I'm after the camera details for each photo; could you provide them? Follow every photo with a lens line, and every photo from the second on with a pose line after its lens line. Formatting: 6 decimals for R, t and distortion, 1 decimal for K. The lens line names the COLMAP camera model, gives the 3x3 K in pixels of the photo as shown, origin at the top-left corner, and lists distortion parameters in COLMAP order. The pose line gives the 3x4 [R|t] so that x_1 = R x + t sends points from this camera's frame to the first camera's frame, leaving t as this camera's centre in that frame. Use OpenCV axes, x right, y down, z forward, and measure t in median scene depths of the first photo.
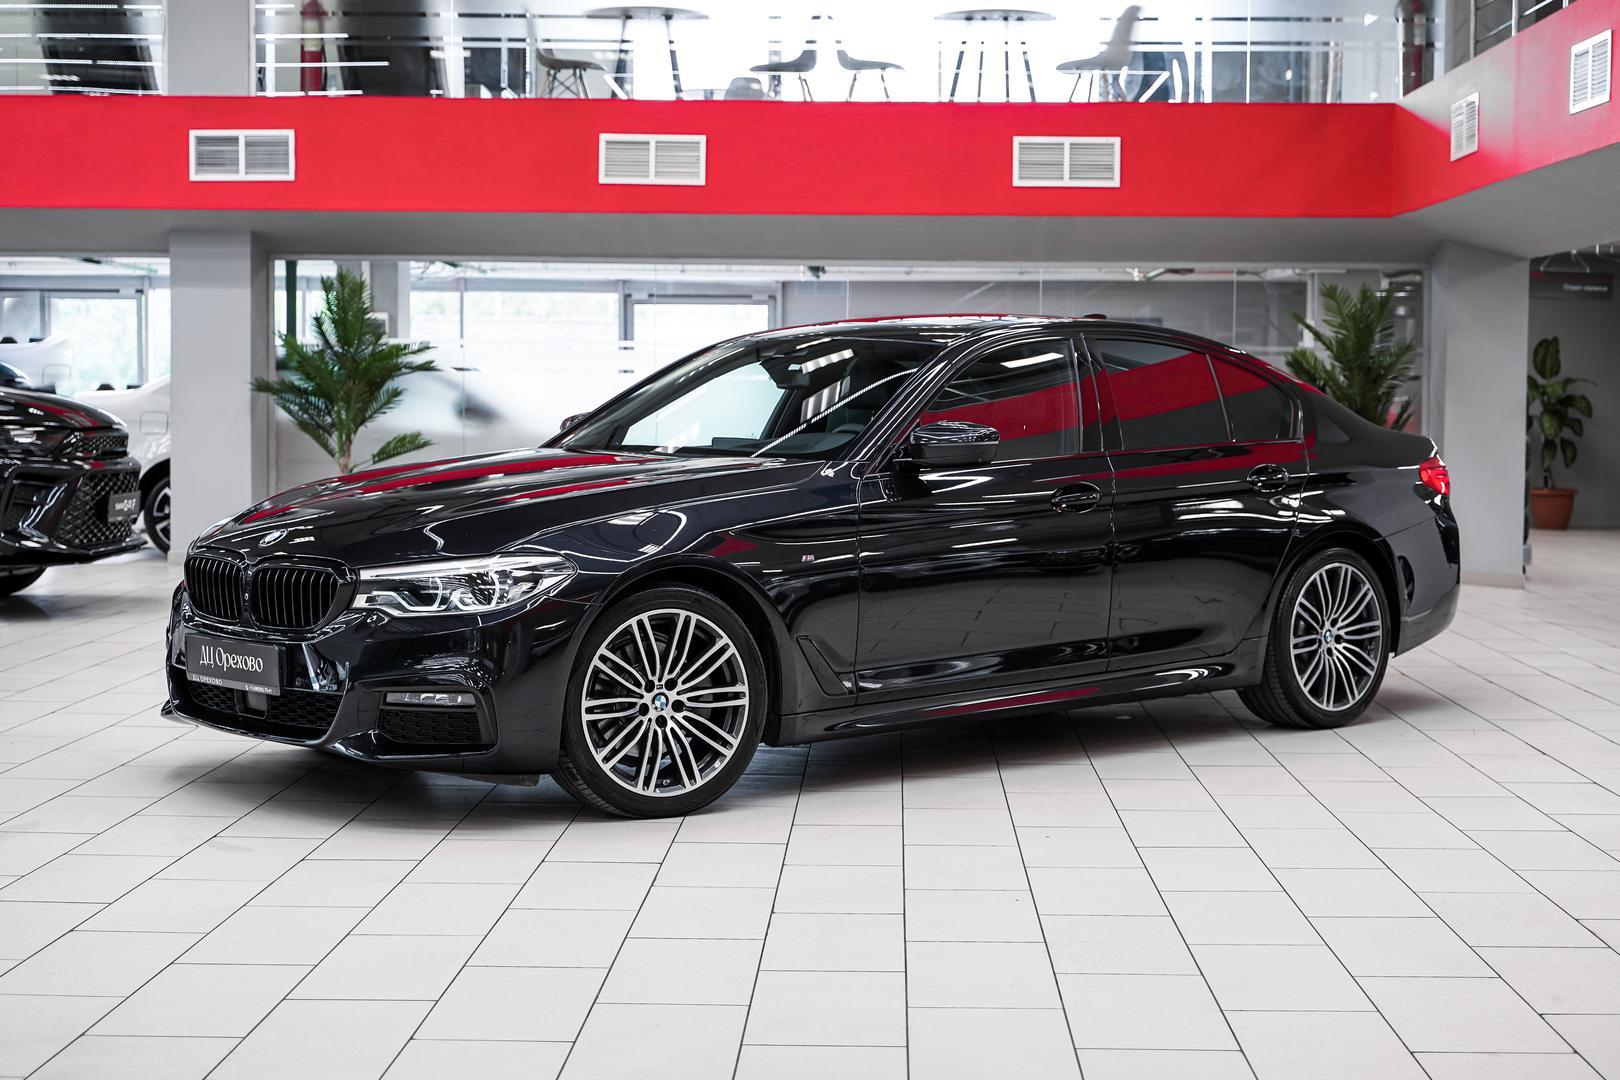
lens RADIAL K [[2500.2, 0, 836.0], [0, 2500.2, 523.4], [0, 0, 1]] dist [0.034736, 0.000000]
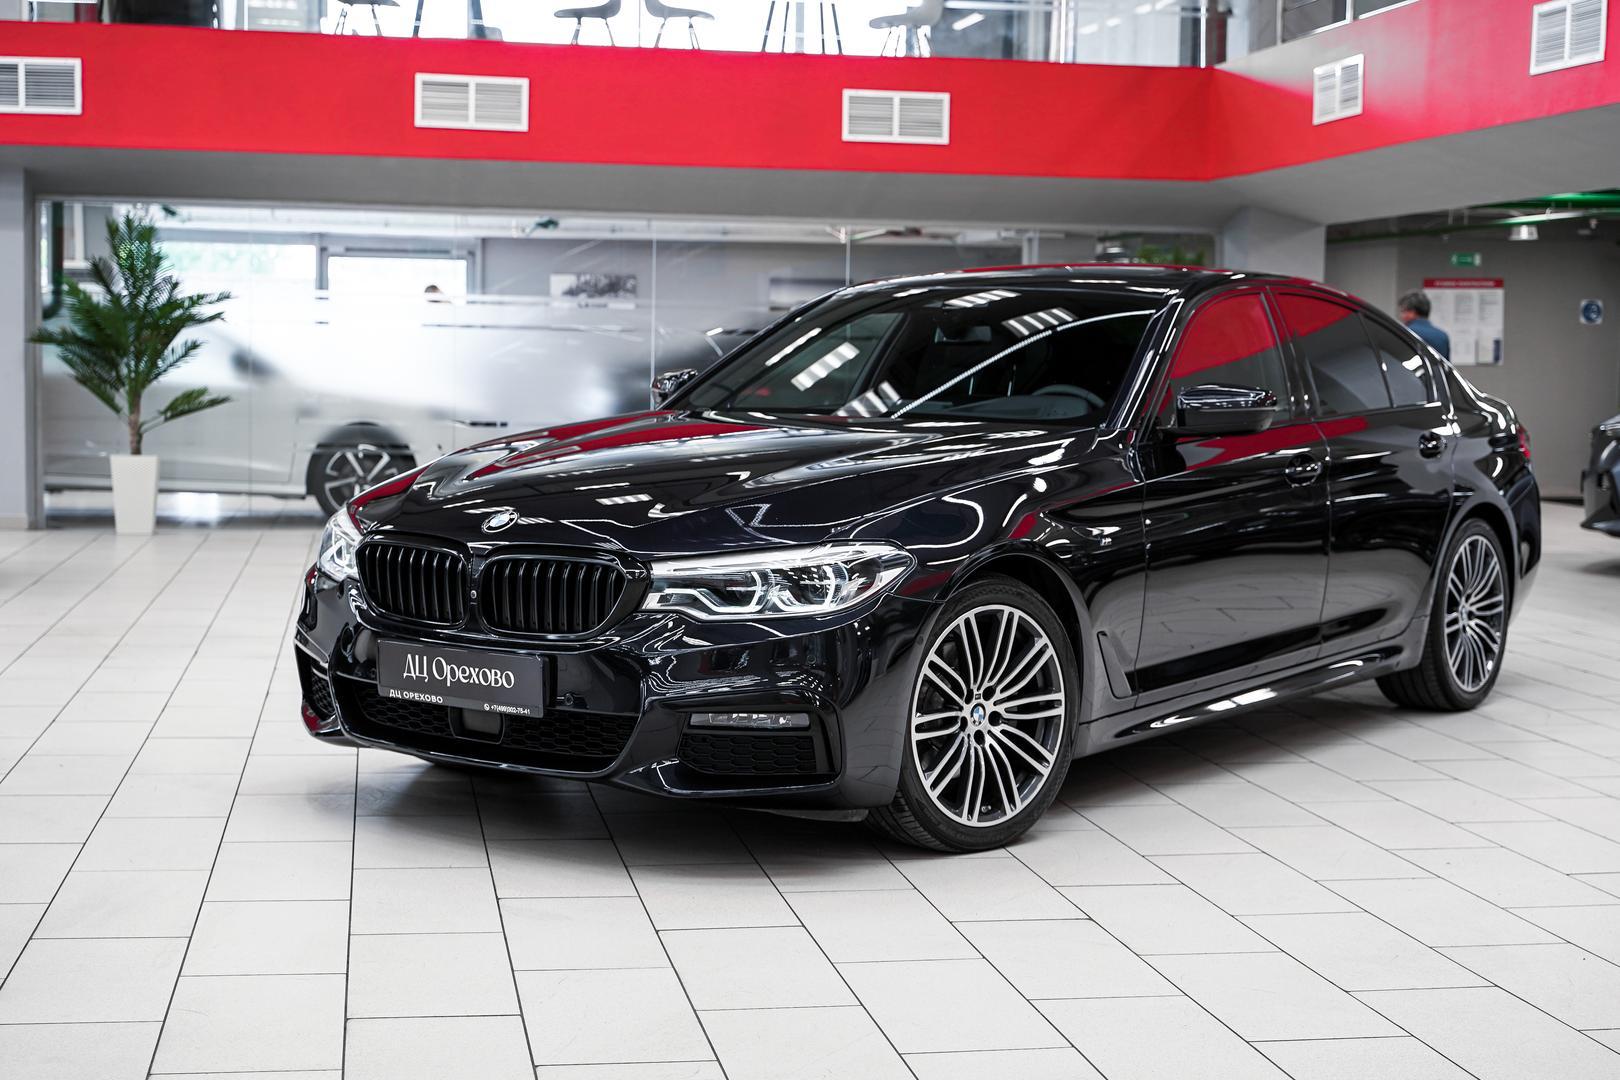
lens RADIAL K [[2343.5, 0, 813.8], [0, 2343.5, 531.4], [0, 0, 1]] dist [0.023151, 0.000000]
pose [[0.982696, -0.005945, 0.185131, -0.109158], [0.001400, 0.999695, 0.024670, -0.004098], [-0.185222, -0.023984, 0.982404, 0.093530]]
